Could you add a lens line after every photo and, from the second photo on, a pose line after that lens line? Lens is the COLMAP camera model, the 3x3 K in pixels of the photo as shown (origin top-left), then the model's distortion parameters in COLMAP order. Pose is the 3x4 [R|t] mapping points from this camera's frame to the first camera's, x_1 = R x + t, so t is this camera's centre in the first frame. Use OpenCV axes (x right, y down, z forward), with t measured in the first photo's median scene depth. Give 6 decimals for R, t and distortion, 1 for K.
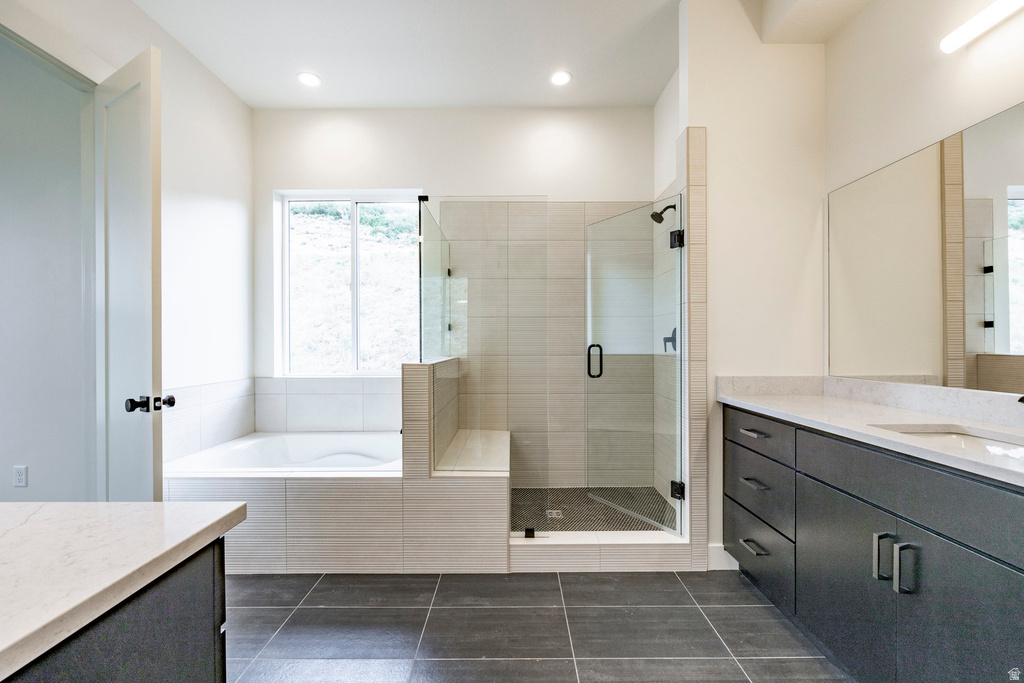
lens RADIAL K [[411.3, 0, 517.8], [0, 411.3, 343.5], [0, 0, 1]] dist [-0.004568, 0.000328]
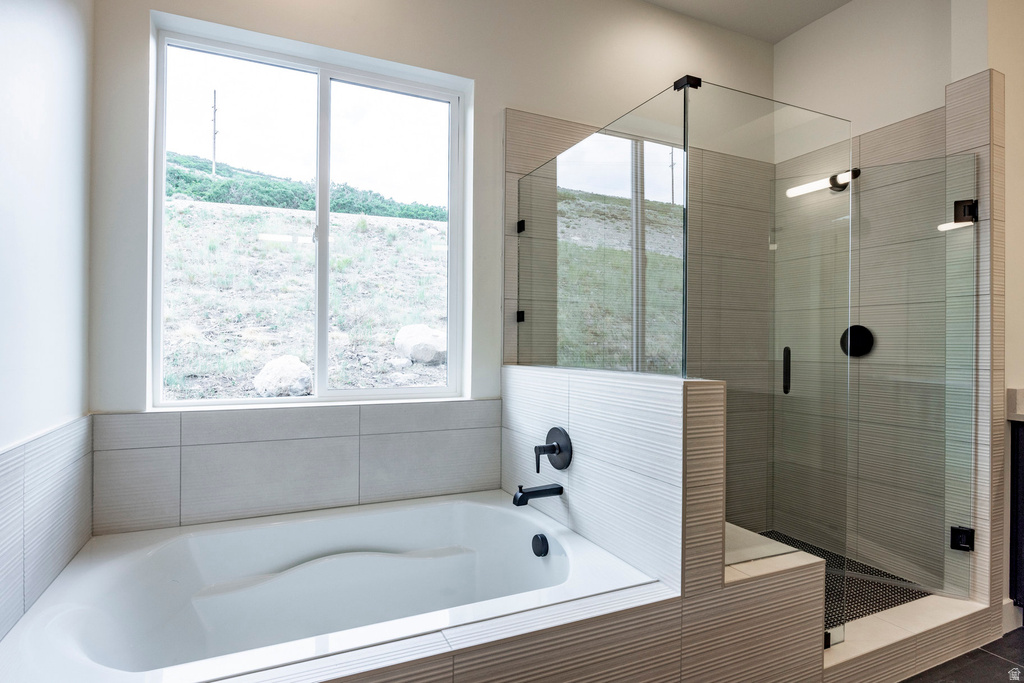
lens RADIAL K [[498.0, 0, 511.7], [0, 498.0, 343.8], [0, 0, 1]] dist [-0.006003, 0.000634]
pose [[0.902709, 0.008886, 0.430161, -0.759379], [-0.009973, 0.999950, 0.000271, 0.002013], [-0.430137, -0.004534, 0.902752, 0.520725]]
